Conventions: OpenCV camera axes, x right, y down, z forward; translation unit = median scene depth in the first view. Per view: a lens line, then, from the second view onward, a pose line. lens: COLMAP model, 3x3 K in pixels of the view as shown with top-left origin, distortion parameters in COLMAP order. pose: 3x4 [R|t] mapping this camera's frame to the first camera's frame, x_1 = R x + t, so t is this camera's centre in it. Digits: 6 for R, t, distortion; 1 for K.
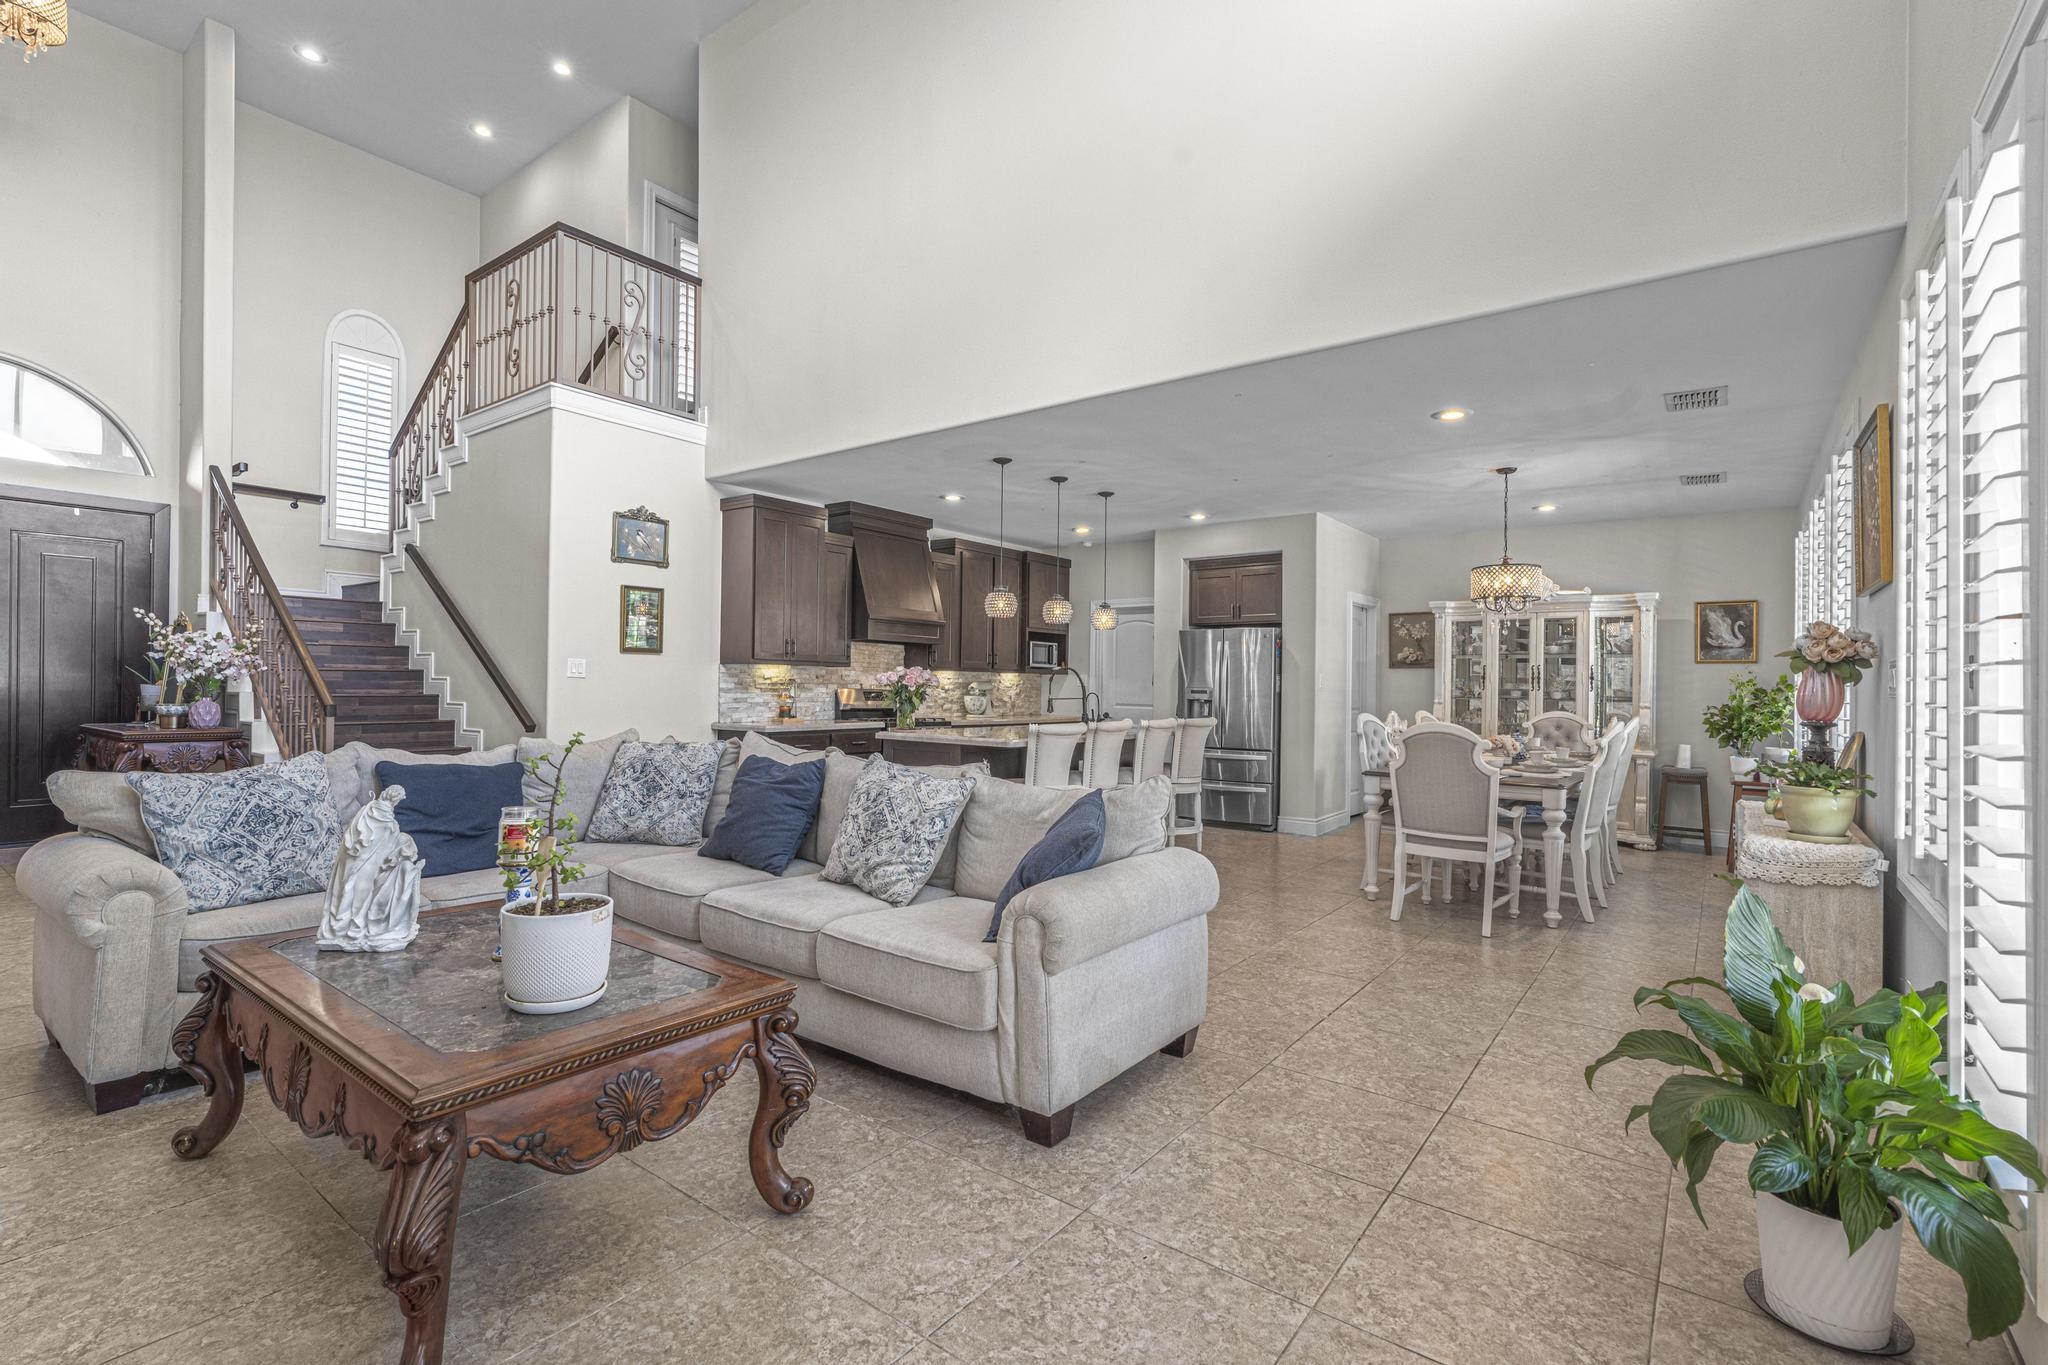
lens RADIAL K [[930.8, 0, 1014.2], [0, 930.8, 682.5], [0, 0, 1]] dist [-0.007976, 0.003444]
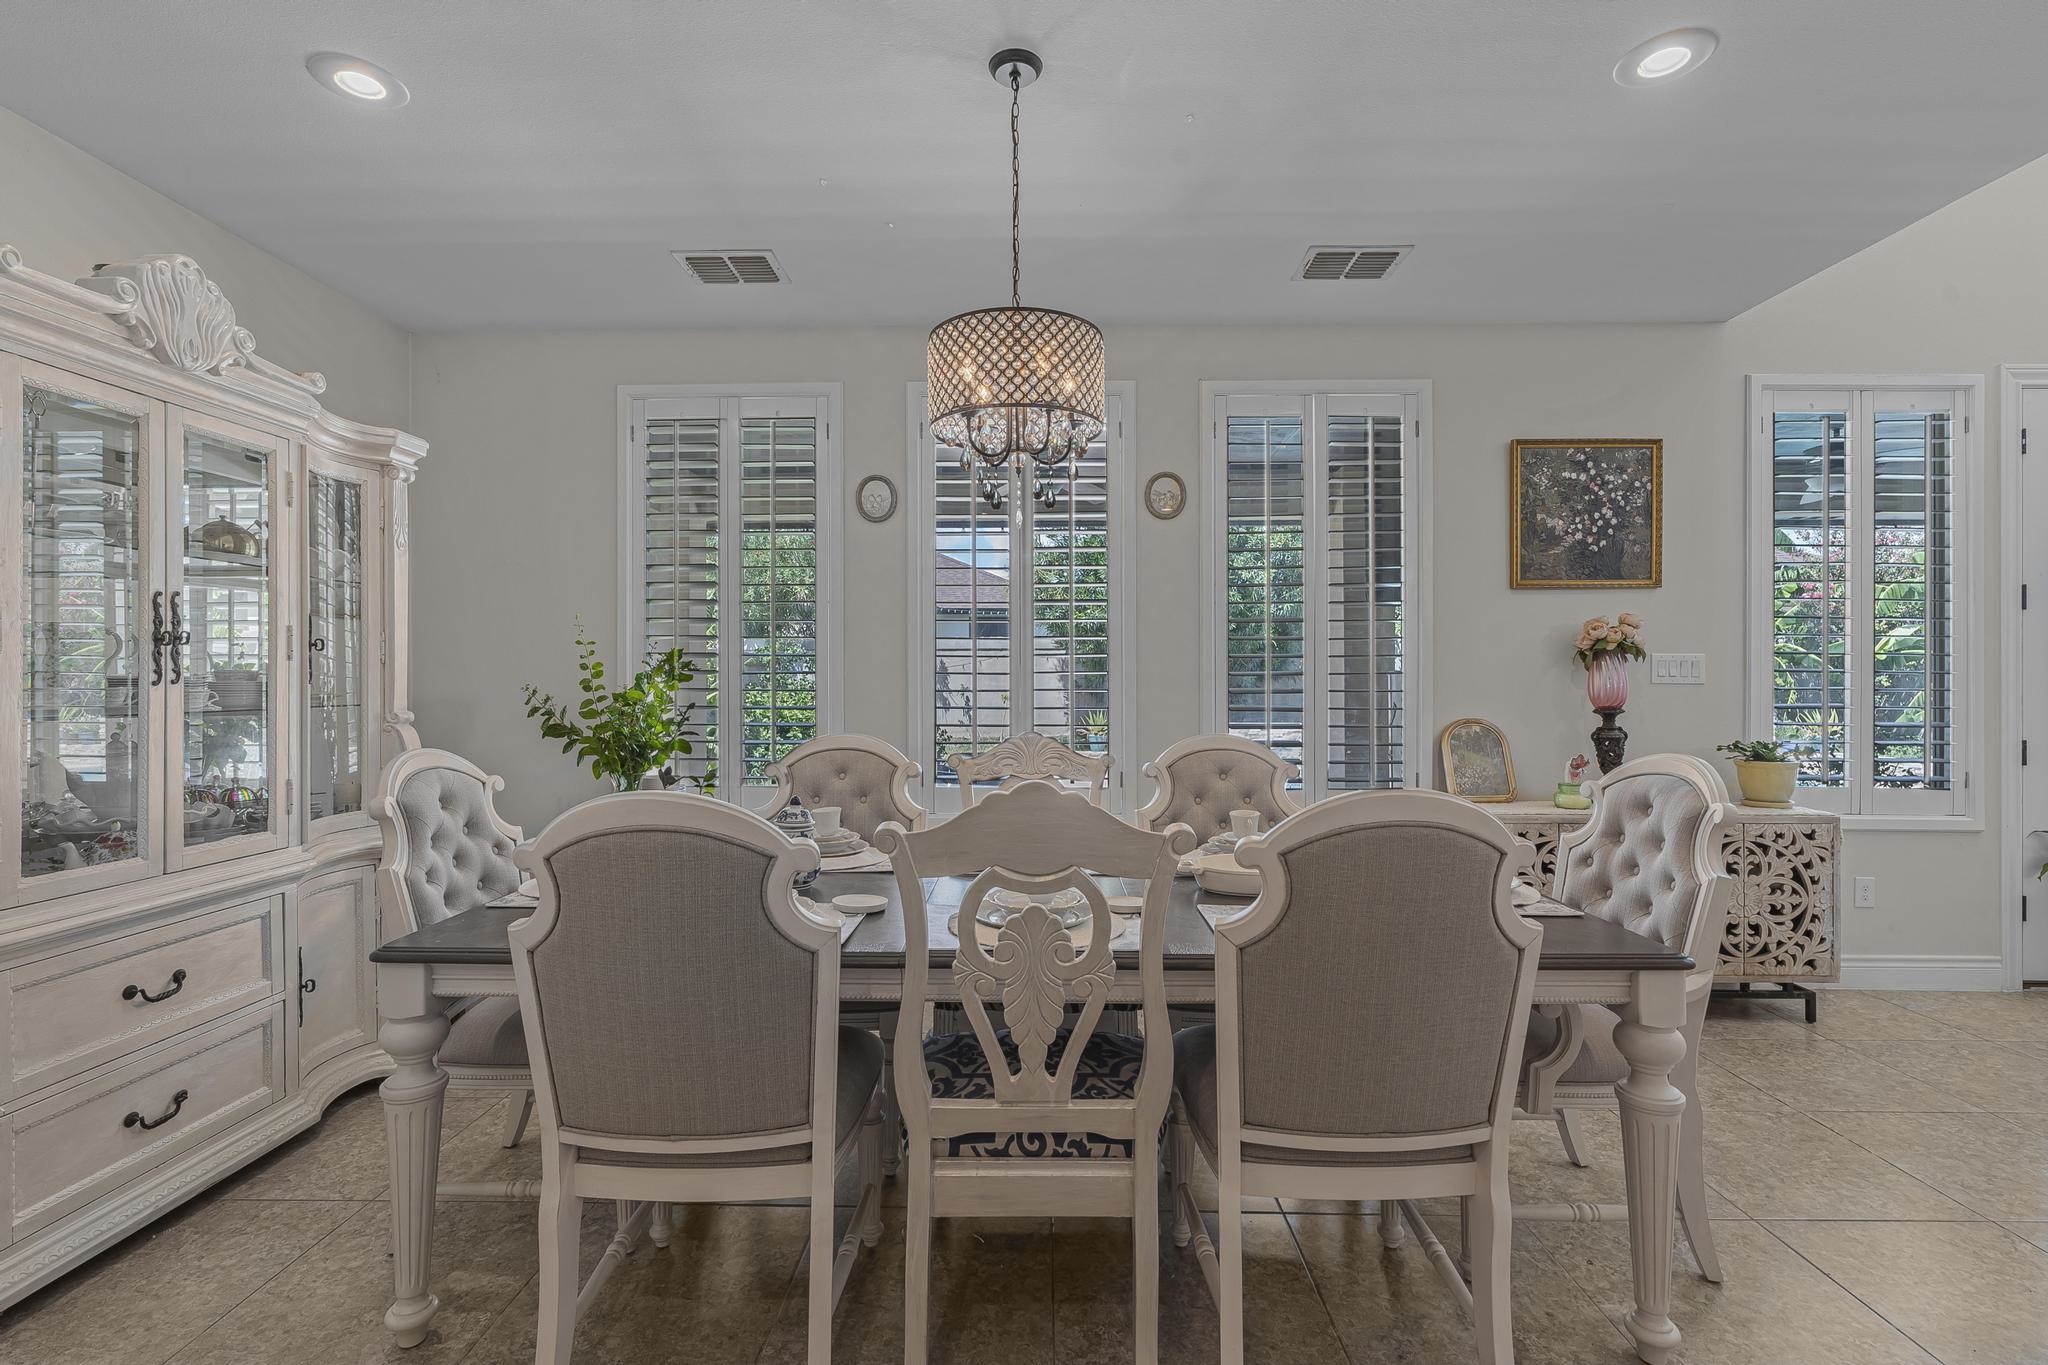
lens RADIAL K [[930.8, 0, 1026.0], [0, 930.8, 679.2], [0, 0, 1]] dist [-0.007976, 0.003444]
pose [[-0.598098, -0.012304, 0.801329, 0.186207], [-0.007668, 0.999924, 0.009630, 0.002770], [-0.801386, -0.000385, -0.598147, 0.948659]]
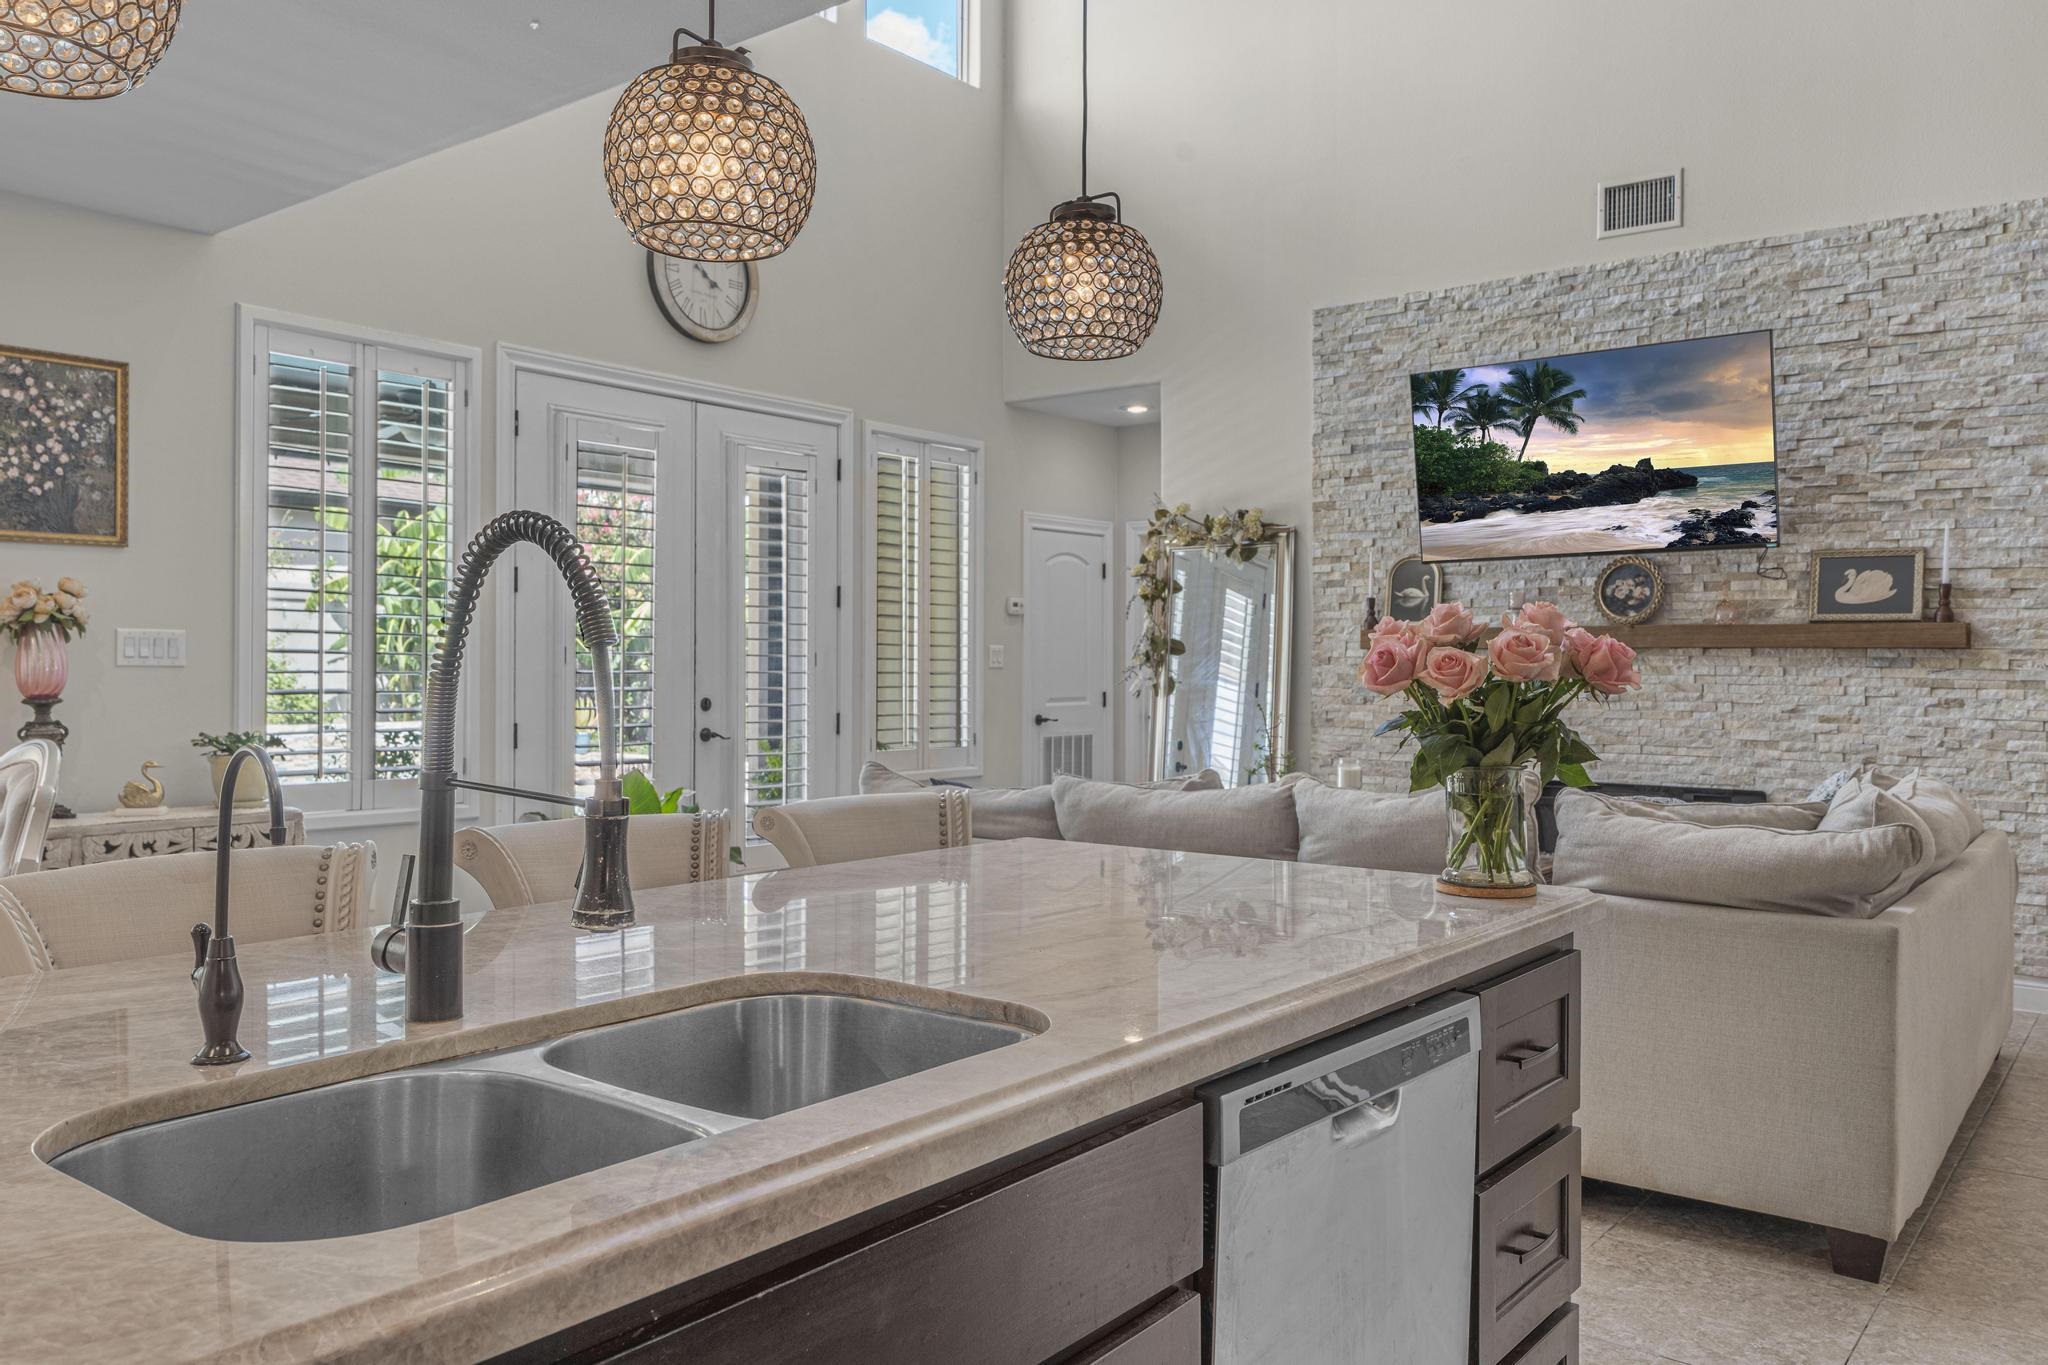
lens RADIAL K [[1544.0, 0, 1026.4], [0, 1544.0, 672.5], [0, 0, 1]] dist [-0.005395, 0.009851]
pose [[-0.999813, -0.018270, 0.006400, -0.004539], [-0.018236, 0.999820, 0.005213, -0.000219], [-0.006494, 0.005095, -0.999966, 1.040394]]
